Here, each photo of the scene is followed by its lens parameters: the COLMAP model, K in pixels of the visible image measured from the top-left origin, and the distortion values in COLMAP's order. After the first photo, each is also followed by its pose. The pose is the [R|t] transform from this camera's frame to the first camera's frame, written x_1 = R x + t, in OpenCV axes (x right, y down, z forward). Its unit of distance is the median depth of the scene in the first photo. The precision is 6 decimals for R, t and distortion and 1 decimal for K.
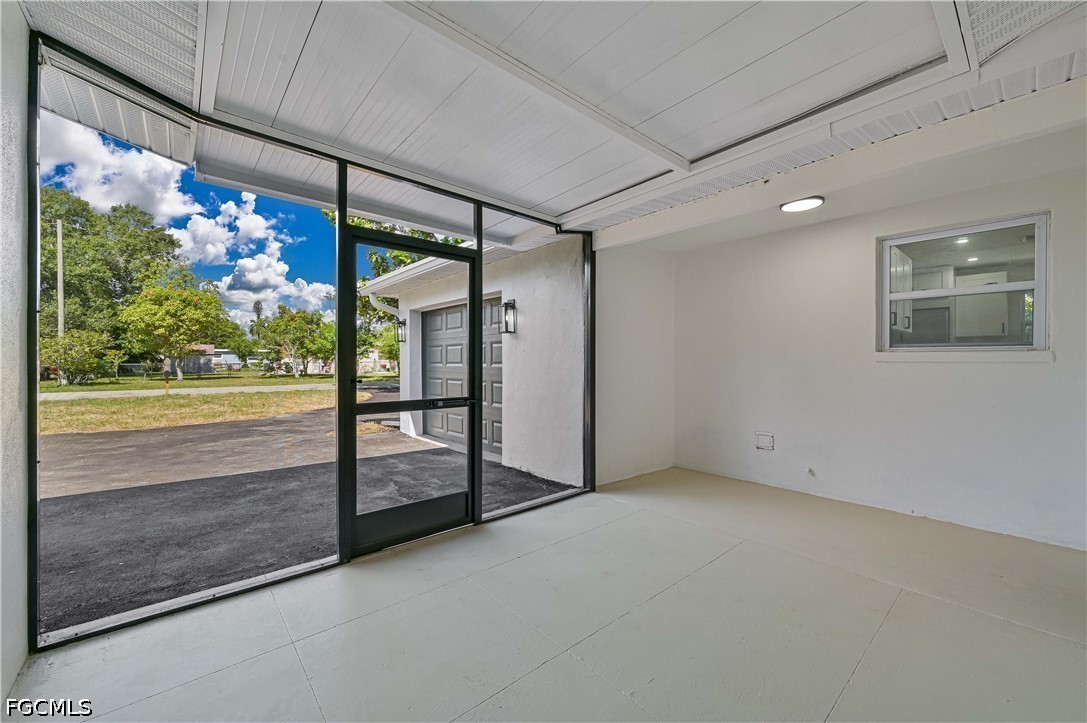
lens RADIAL K [[437.1, 0, 539.9], [0, 437.1, 359.4], [0, 0, 1]] dist [-0.002347, 0.000477]
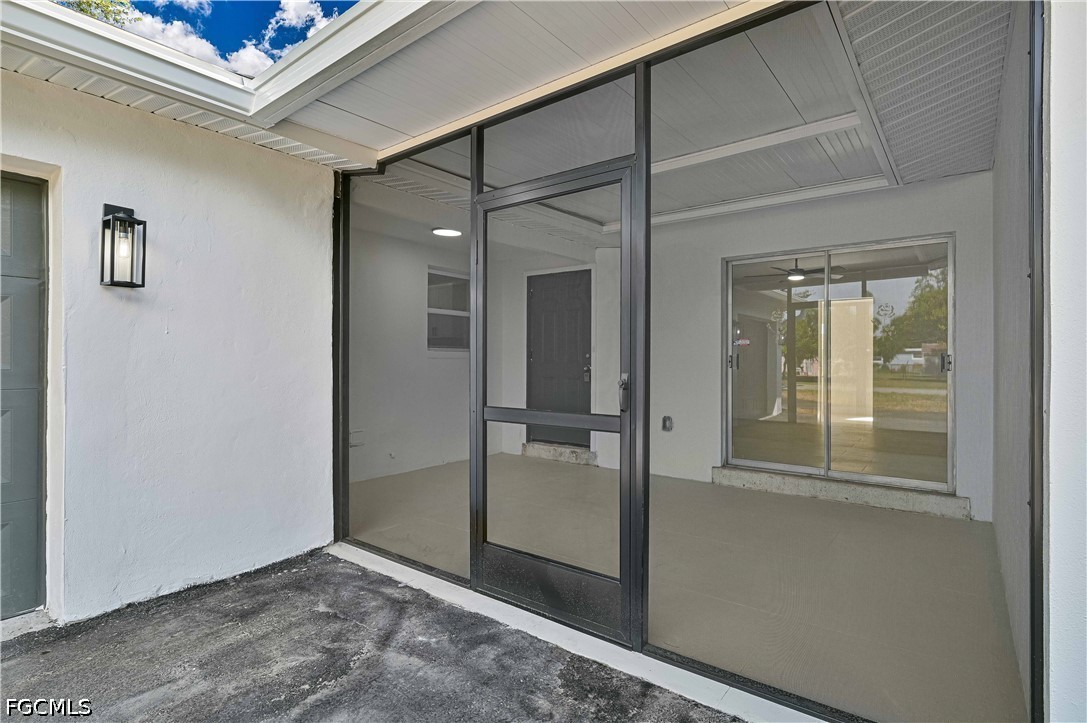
lens RADIAL K [[534.7, 0, 544.7], [0, 534.7, 359.3], [0, 0, 1]] dist [-0.000091, 0.000418]
pose [[-0.208376, 0.014969, 0.977934, -0.813464], [0.004321, 0.999887, -0.014385, 0.023929], [-0.978039, 0.001229, -0.208418, 0.882615]]
